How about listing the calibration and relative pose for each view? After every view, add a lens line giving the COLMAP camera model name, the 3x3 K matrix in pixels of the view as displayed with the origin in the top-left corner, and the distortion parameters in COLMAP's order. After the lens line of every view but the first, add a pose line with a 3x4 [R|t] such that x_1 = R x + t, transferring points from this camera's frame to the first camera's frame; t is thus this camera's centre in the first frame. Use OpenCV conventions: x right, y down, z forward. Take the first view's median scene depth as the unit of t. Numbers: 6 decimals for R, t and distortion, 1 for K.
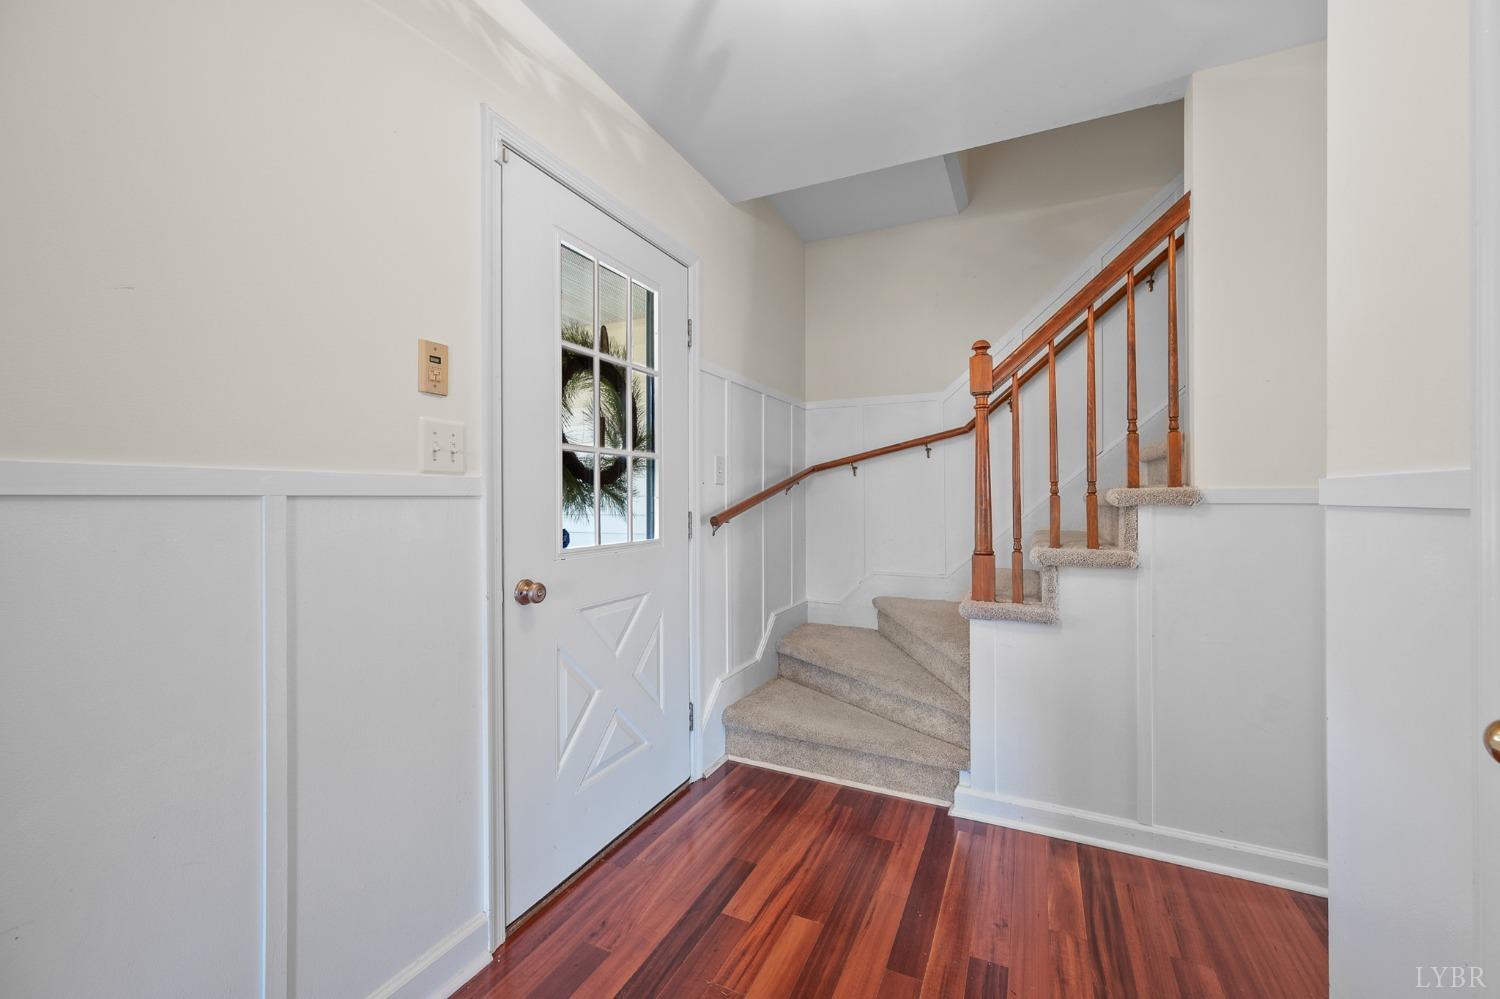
lens RADIAL K [[593.4, 0, 746.4], [0, 593.4, 500.1], [0, 0, 1]] dist [0.000928, 0.000181]
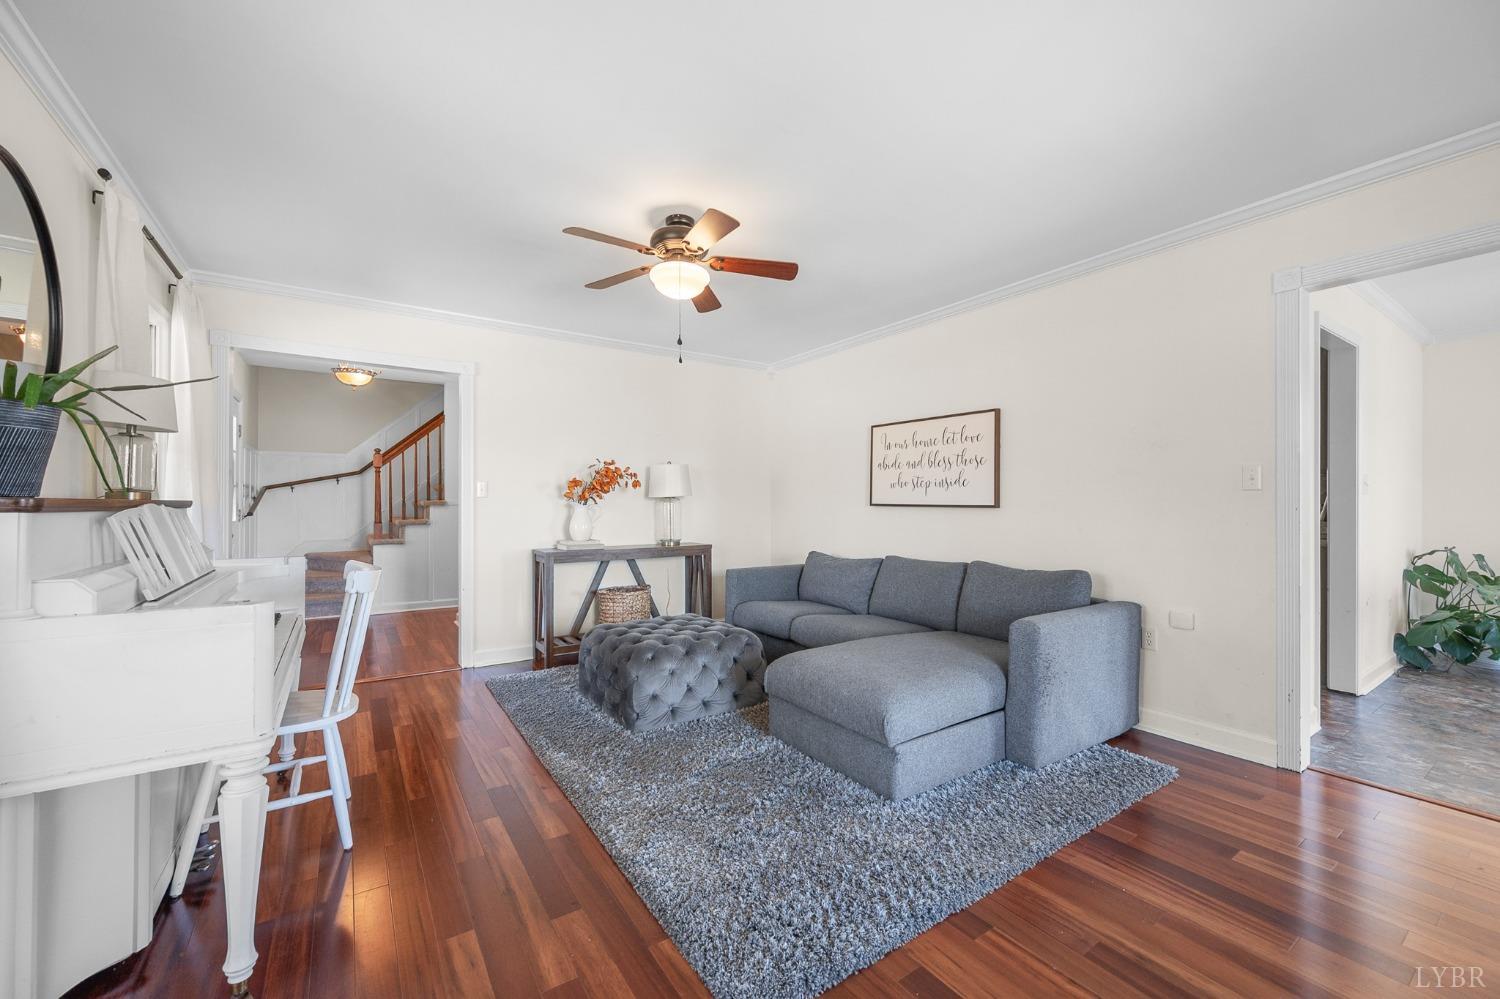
lens RADIAL K [[593.4, 0, 748.1], [0, 593.4, 501.9], [0, 0, 1]] dist [0.000928, 0.000181]
pose [[0.505724, 0.002481, 0.862692, -1.177863], [0.004645, 0.999974, -0.005598, 0.013980], [-0.862683, 0.006839, 0.505699, -2.004033]]
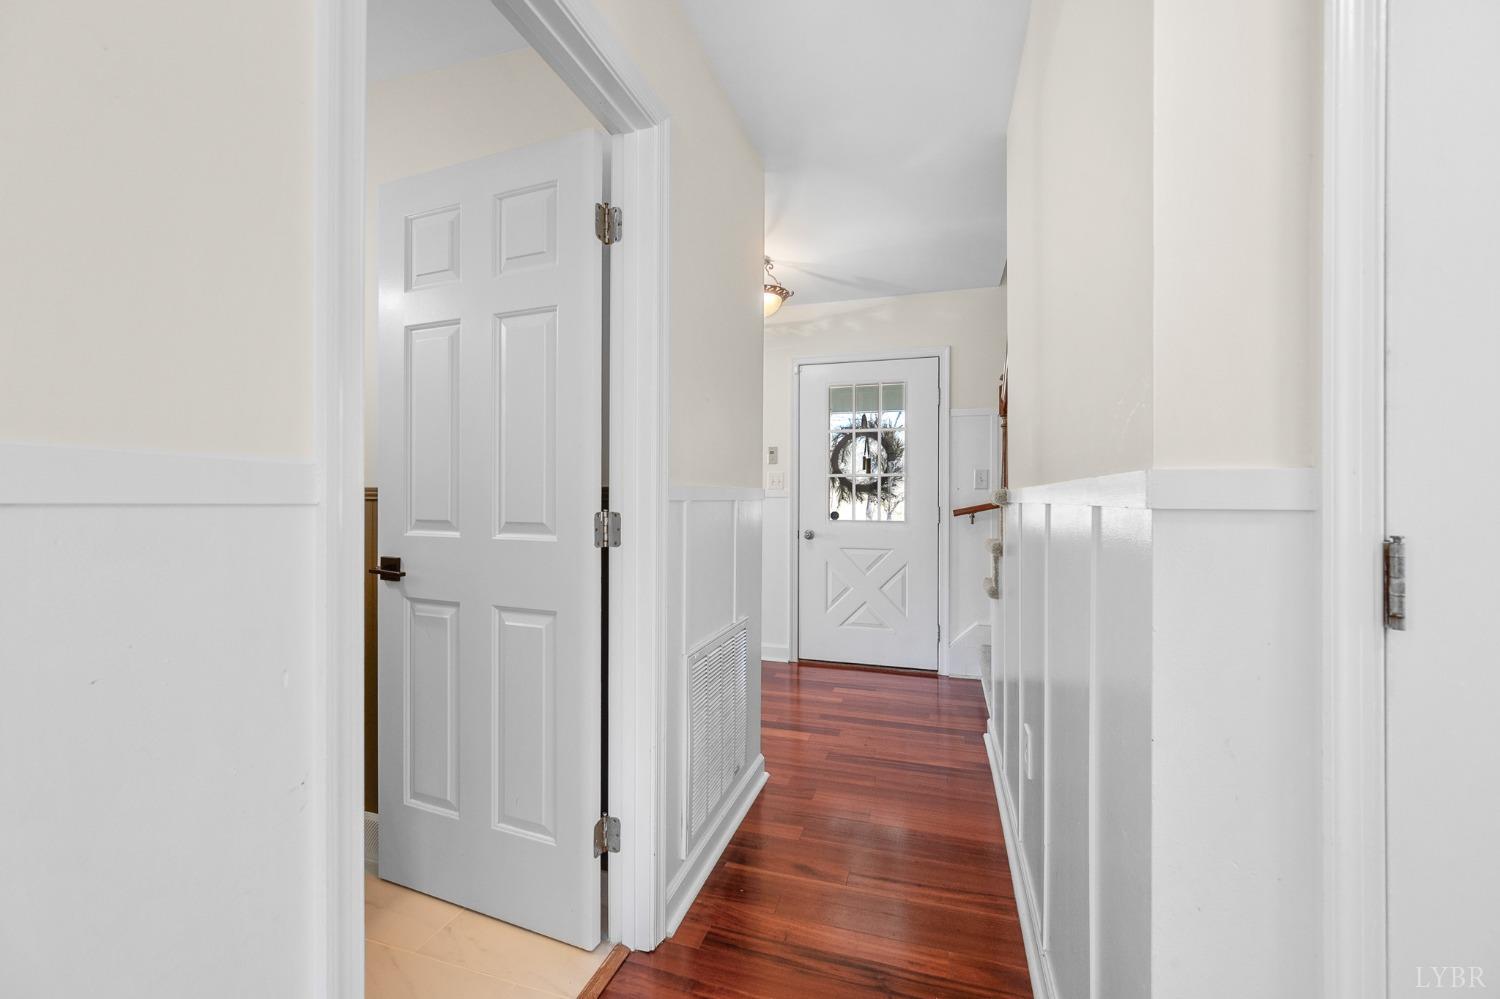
lens RADIAL K [[593.4, 0, 752.1], [0, 593.4, 493.7], [0, 0, 1]] dist [0.000928, 0.000181]
pose [[0.144141, -0.002369, -0.989554, 2.069764], [-0.002126, 0.999994, -0.002704, -0.012618], [0.989555, 0.002494, 0.144136, 0.379004]]
